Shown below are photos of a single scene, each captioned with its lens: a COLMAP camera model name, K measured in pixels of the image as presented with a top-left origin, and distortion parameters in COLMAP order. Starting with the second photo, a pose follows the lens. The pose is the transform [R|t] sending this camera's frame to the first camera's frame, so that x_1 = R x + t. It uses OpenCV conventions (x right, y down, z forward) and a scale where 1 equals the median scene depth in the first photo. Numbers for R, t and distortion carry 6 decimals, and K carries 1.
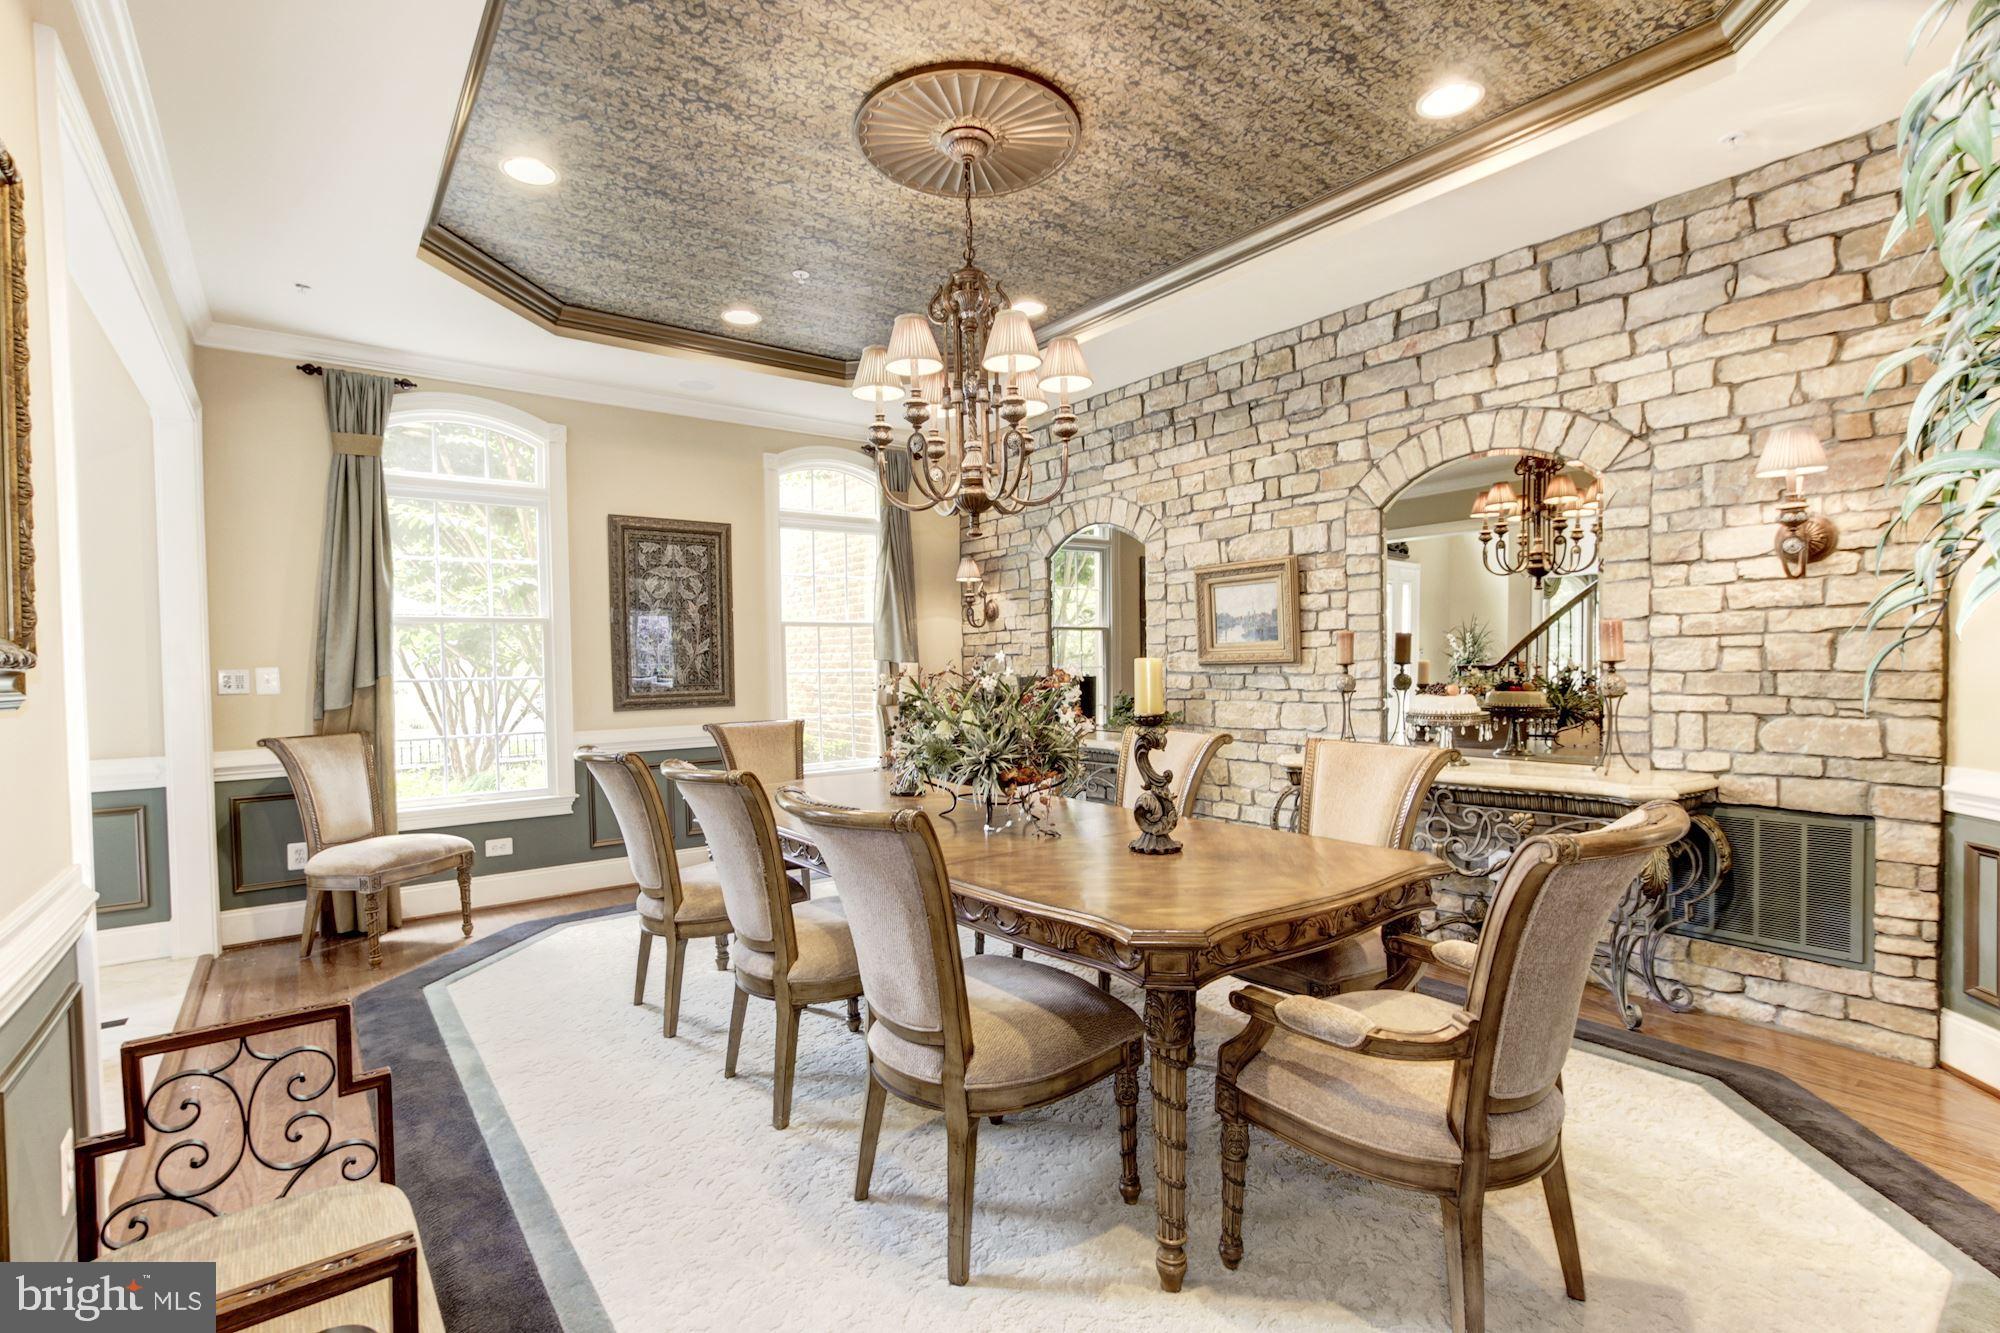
lens RADIAL K [[920.1, 0, 1003.4], [0, 920.1, 673.6], [0, 0, 1]] dist [-0.011588, 0.000822]
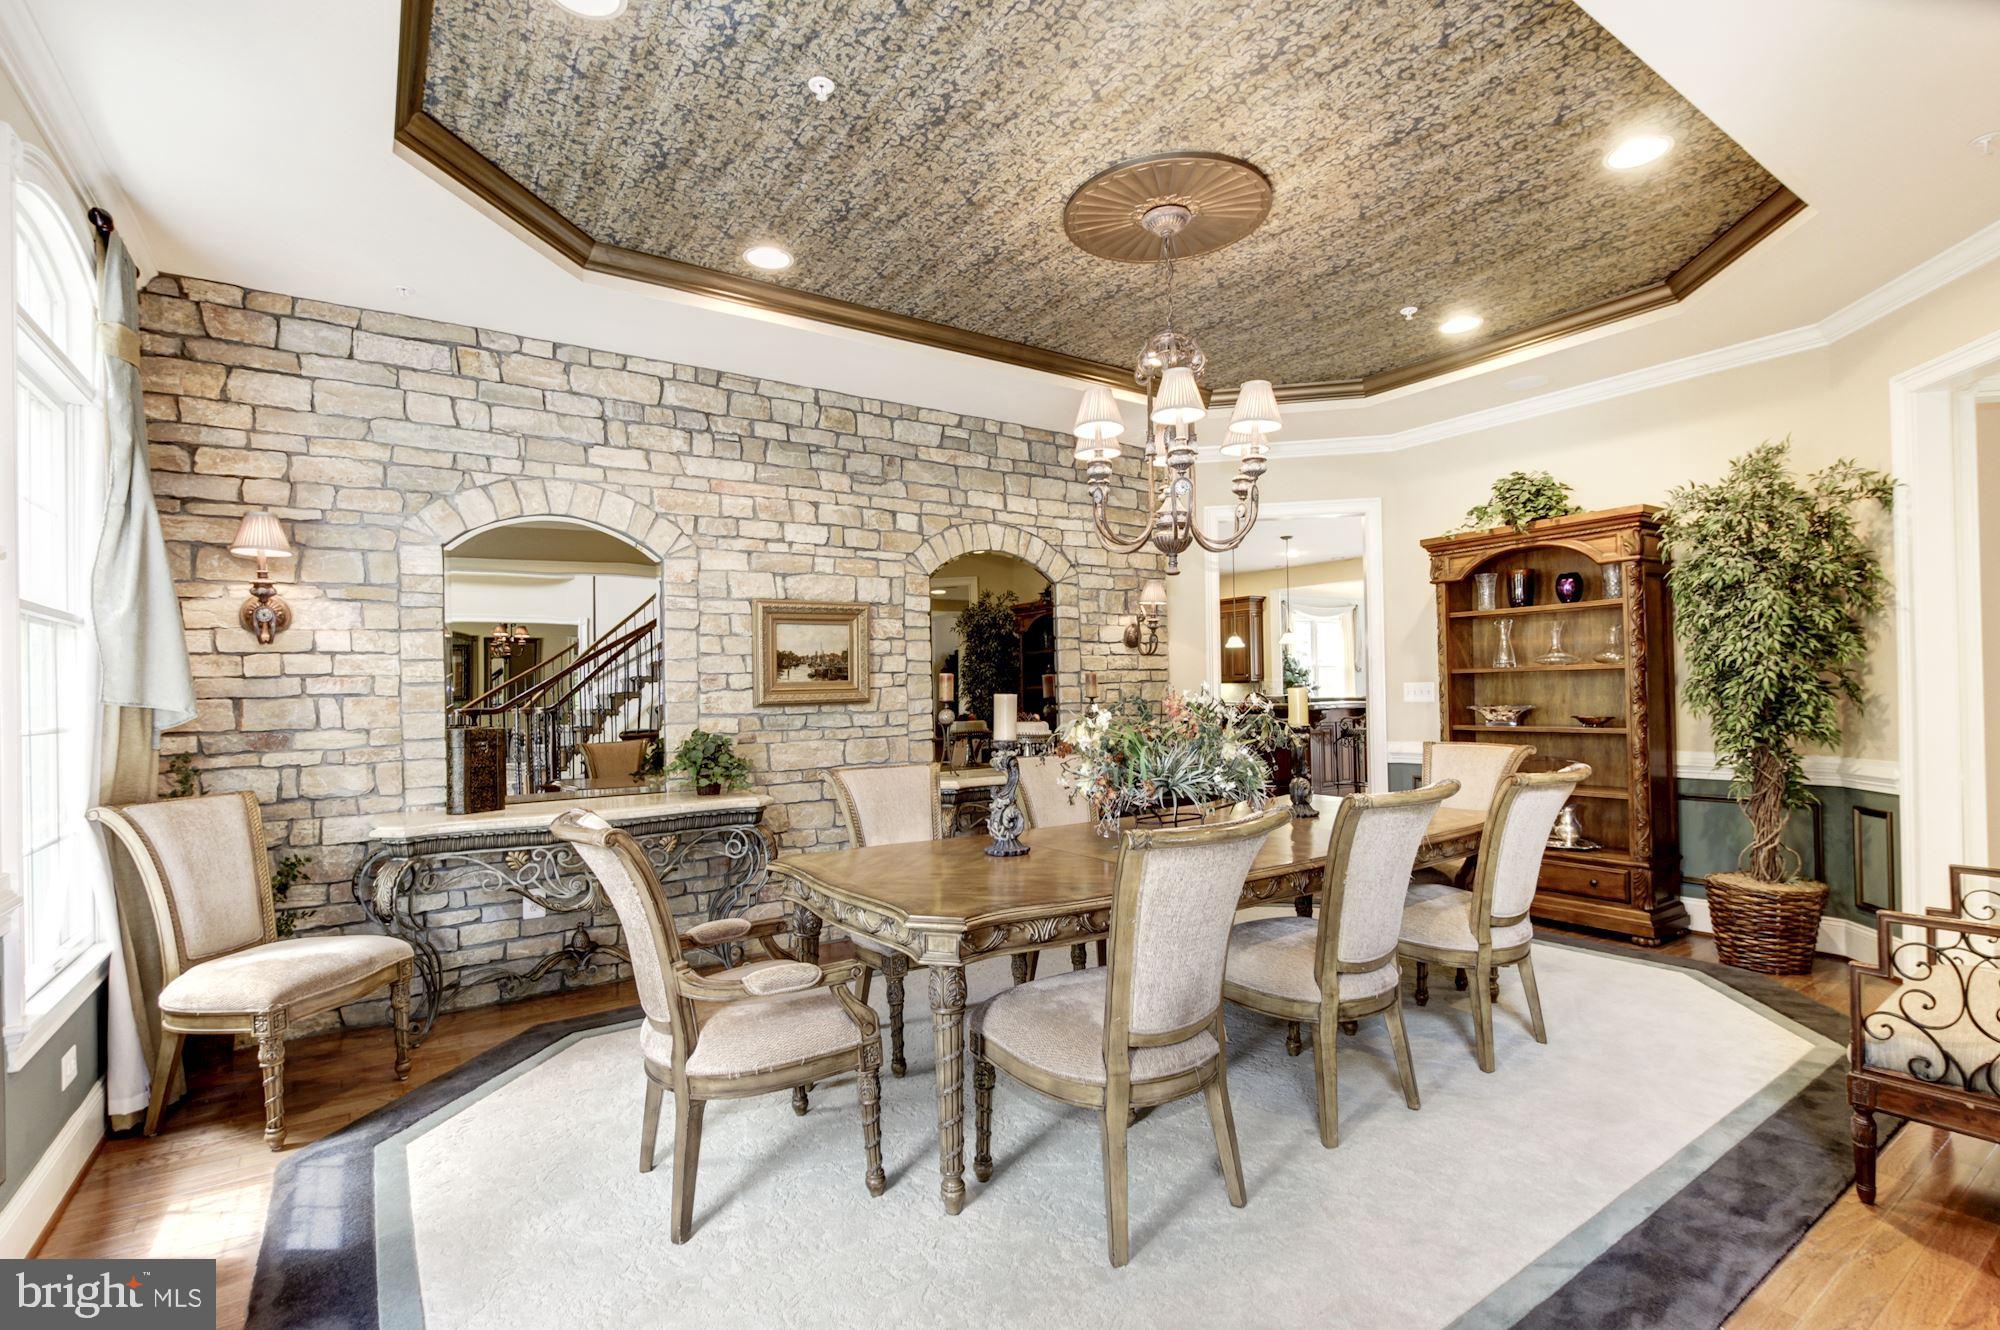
lens RADIAL K [[920.1, 0, 1000.6], [0, 920.1, 671.3], [0, 0, 1]] dist [-0.011588, 0.000822]
pose [[0.056357, 0.034906, 0.997800, -0.747397], [0.030851, 0.998851, -0.036685, -0.002607], [-0.997934, 0.032851, 0.055216, 0.766951]]
